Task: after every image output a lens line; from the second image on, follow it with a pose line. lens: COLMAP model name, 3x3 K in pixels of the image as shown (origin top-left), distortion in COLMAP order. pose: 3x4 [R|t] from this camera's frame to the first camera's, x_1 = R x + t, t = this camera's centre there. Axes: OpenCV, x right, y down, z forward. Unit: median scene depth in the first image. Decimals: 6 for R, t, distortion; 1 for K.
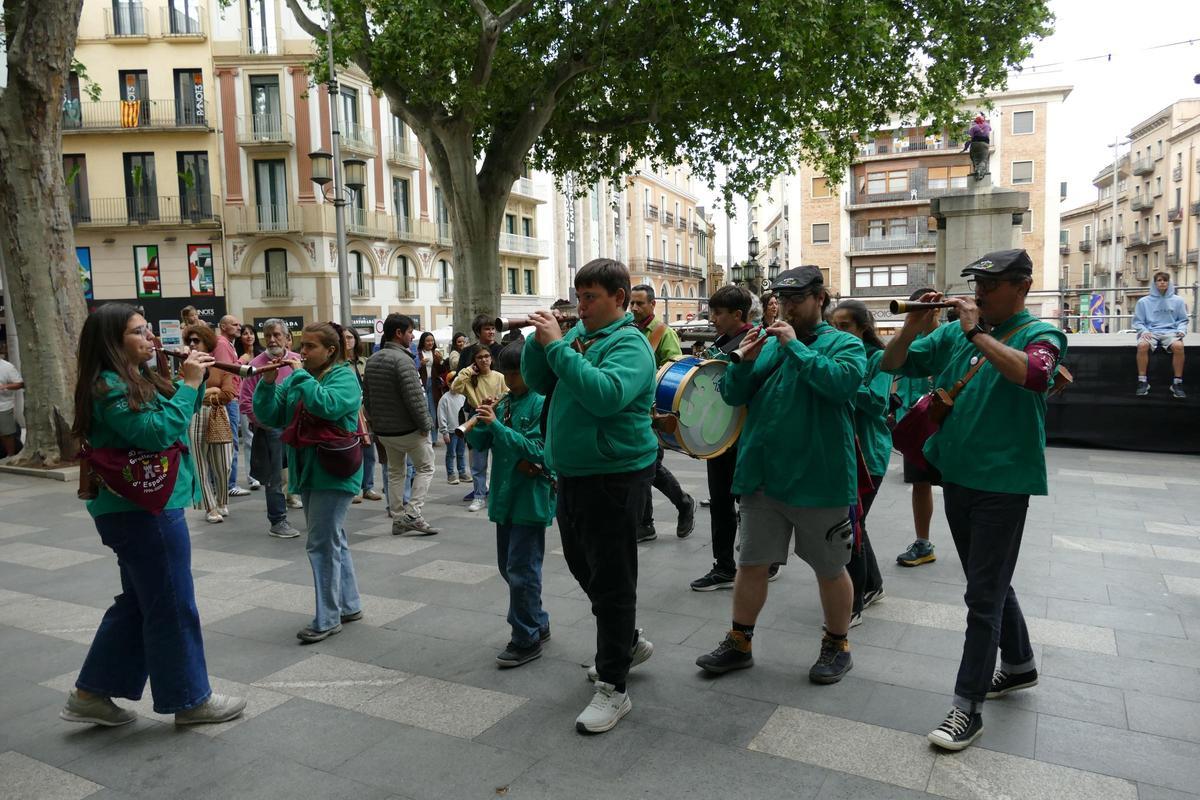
lens RADIAL K [[837.1, 0, 619.9], [0, 837.1, 405.2], [0, 0, 1]] dist [-0.025359, 0.007689]
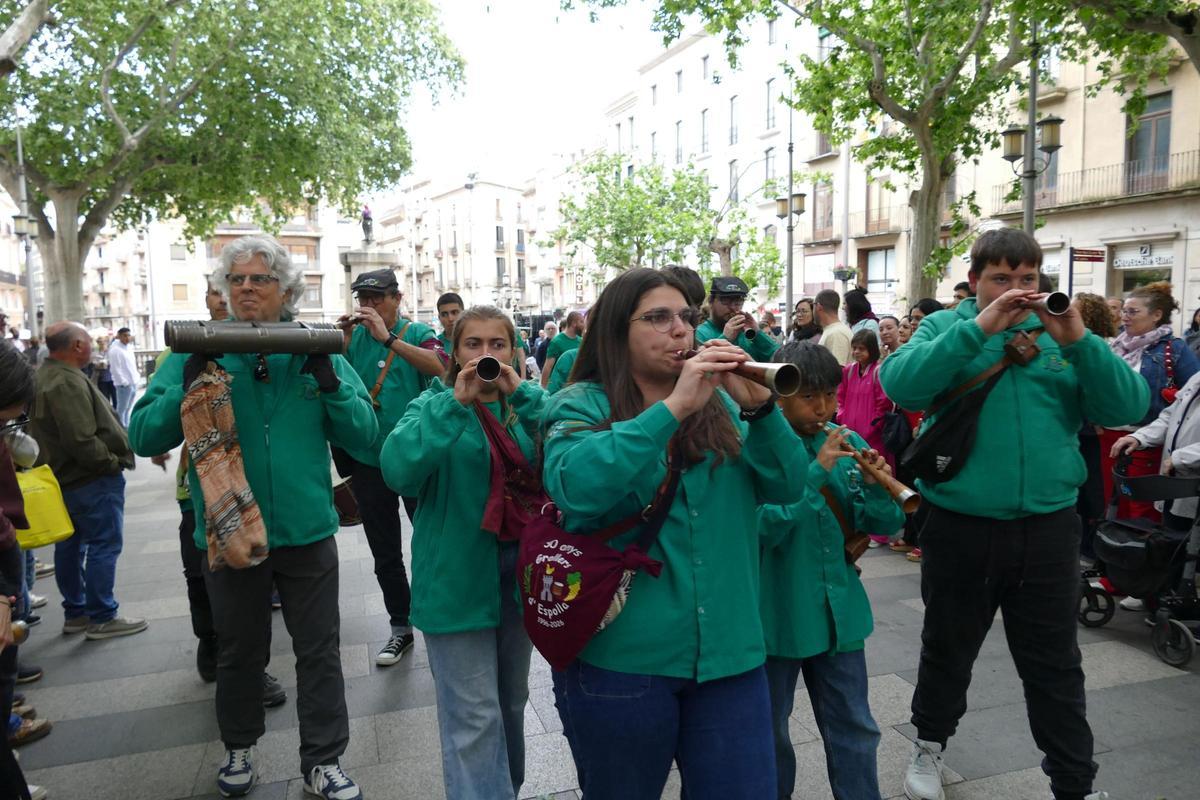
lens RADIAL K [[843.3, 0, 600.6], [0, 843.3, 393.8], [0, 0, 1]] dist [-0.048798, 0.000335]
pose [[0.697565, -0.051164, 0.714693, -0.317181], [0.069319, 0.997587, 0.003758, 0.034941], [-0.713161, 0.046920, 0.699428, -0.331090]]
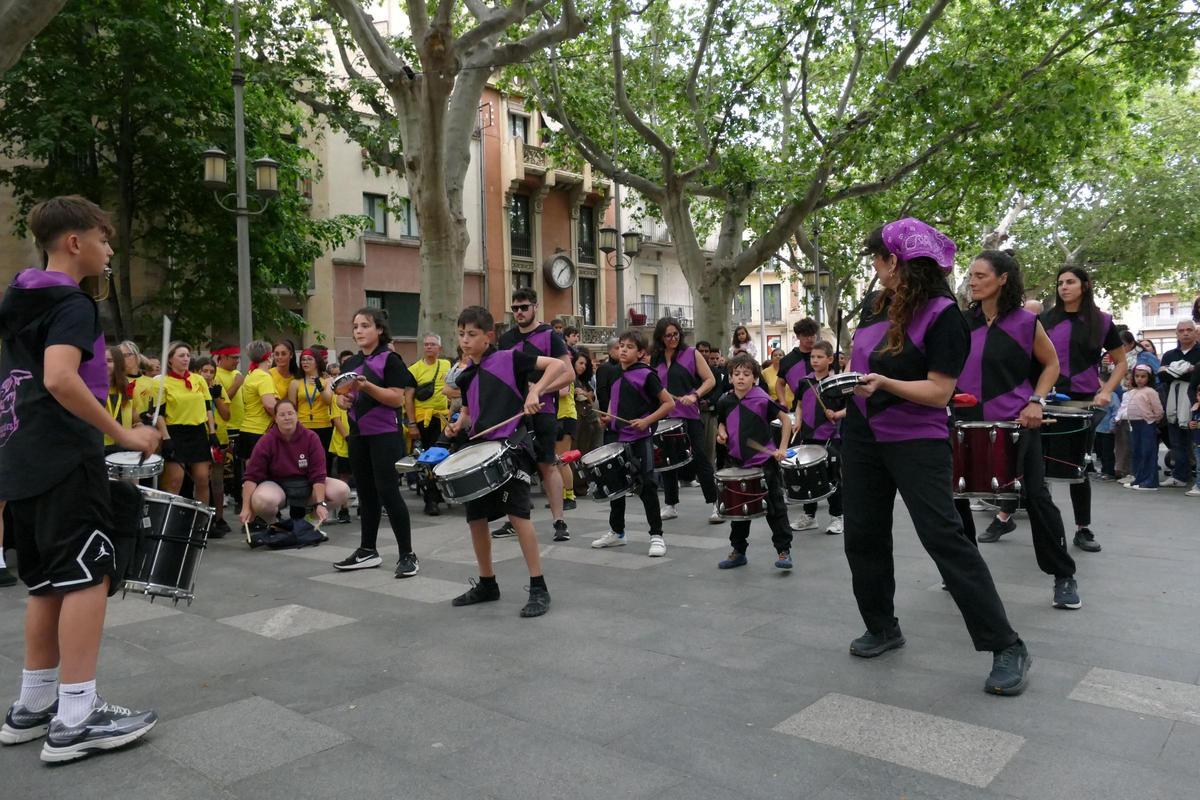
lens RADIAL K [[842.6, 0, 591.7], [0, 842.6, 402.7], [0, 0, 1]] dist [-0.052640, 0.008943]
pose [[0.969561, 0.001967, -0.244842, -0.441197], [-0.021436, 0.996810, -0.076876, 0.094254], [0.243910, 0.079784, 0.966510, -0.807843]]
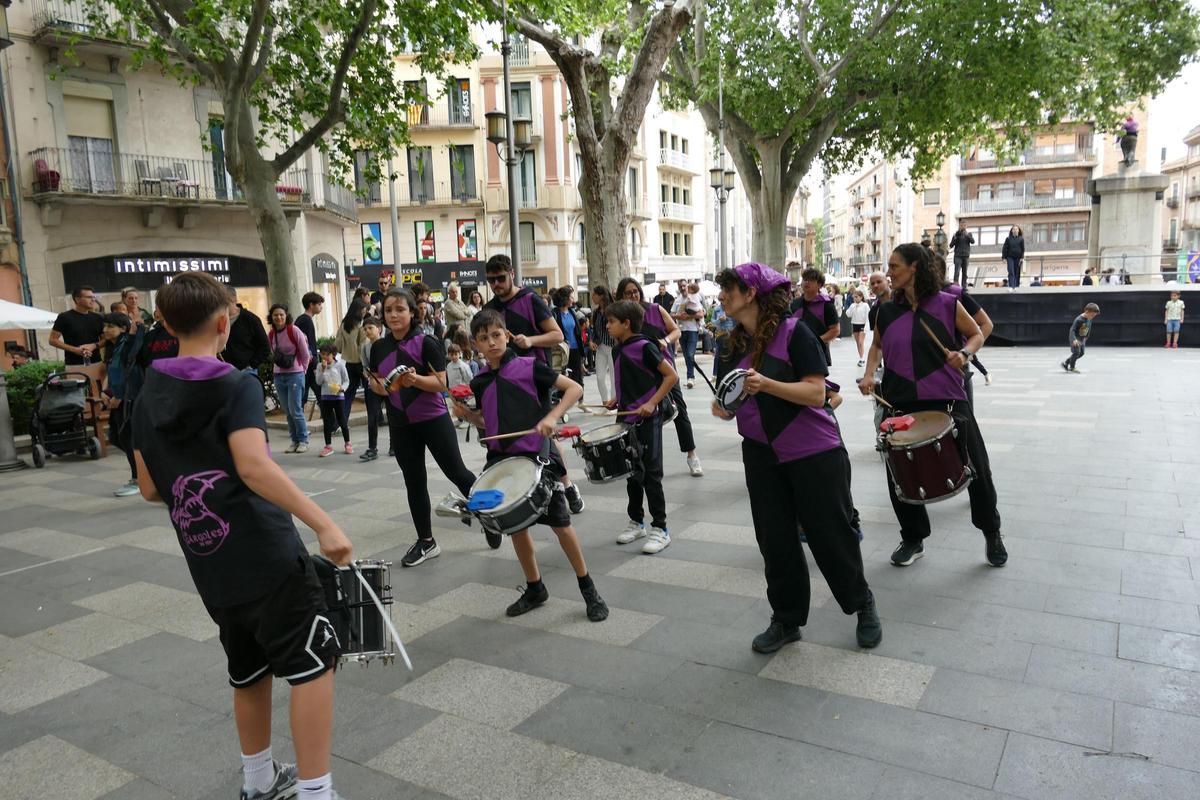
lens RADIAL K [[840.1, 0, 600.0], [0, 840.1, 400.0], [0, 0, 1]] dist [-0.026745, 0.002439]
pose [[0.997274, 0.000565, -0.073787, -0.209290], [0.002572, 0.999097, 0.042406, 0.025901], [0.073744, -0.042480, 0.996372, -0.258726]]
